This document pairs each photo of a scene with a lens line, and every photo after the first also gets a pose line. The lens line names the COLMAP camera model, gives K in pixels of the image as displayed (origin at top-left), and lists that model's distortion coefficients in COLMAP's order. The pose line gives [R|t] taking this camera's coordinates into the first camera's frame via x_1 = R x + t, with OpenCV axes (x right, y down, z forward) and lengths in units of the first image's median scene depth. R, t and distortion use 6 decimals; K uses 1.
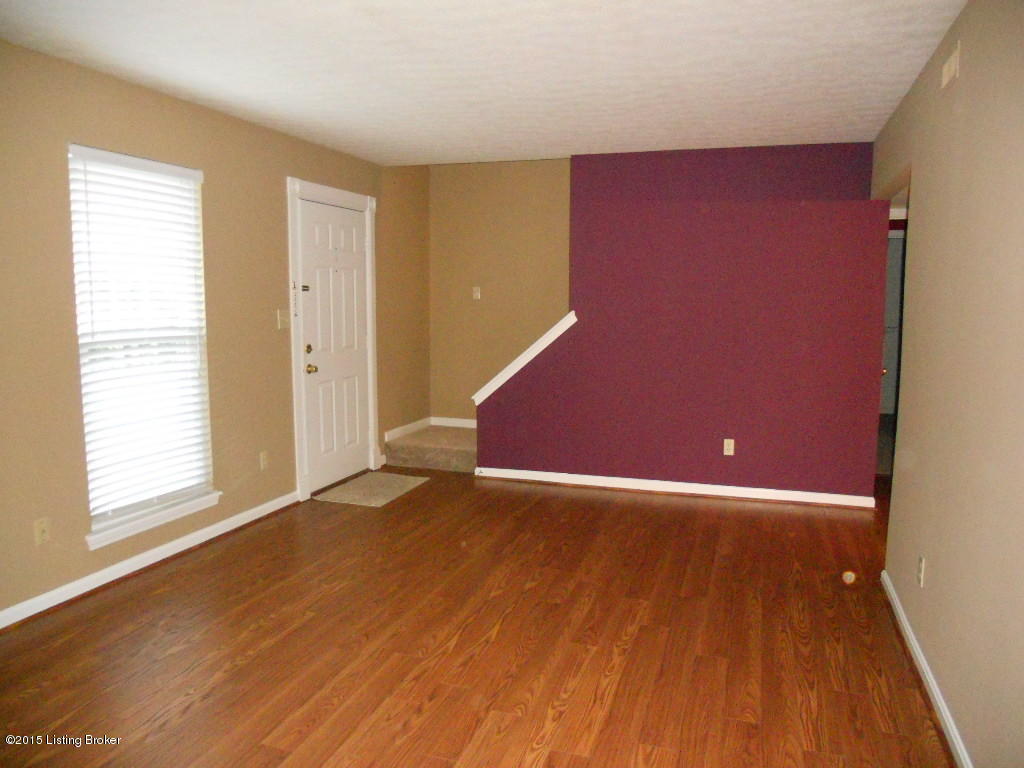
lens RADIAL K [[755.8, 0, 514.7], [0, 755.8, 393.2], [0, 0, 1]] dist [-0.047435, 0.002747]
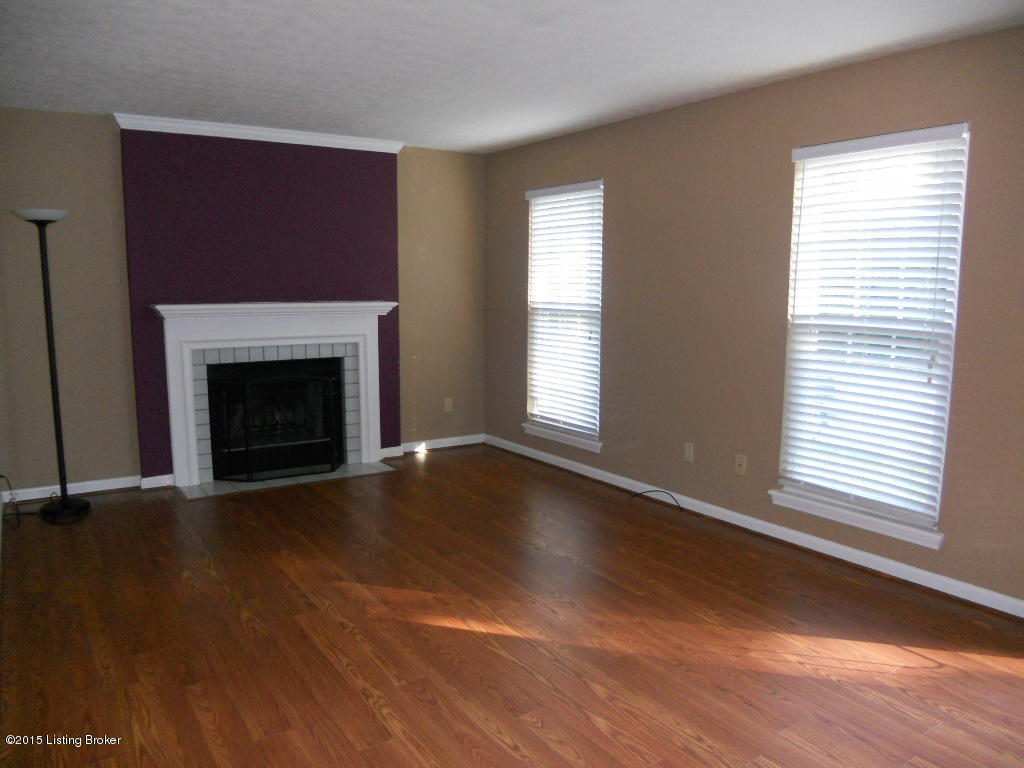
lens RADIAL K [[755.8, 0, 514.7], [0, 755.8, 393.2], [0, 0, 1]] dist [-0.047435, 0.002747]
pose [[-0.620528, 0.107593, -0.776768, 0.574631], [-0.099462, 0.971744, 0.214056, -0.165674], [0.777851, 0.210087, -0.592293, 1.344757]]
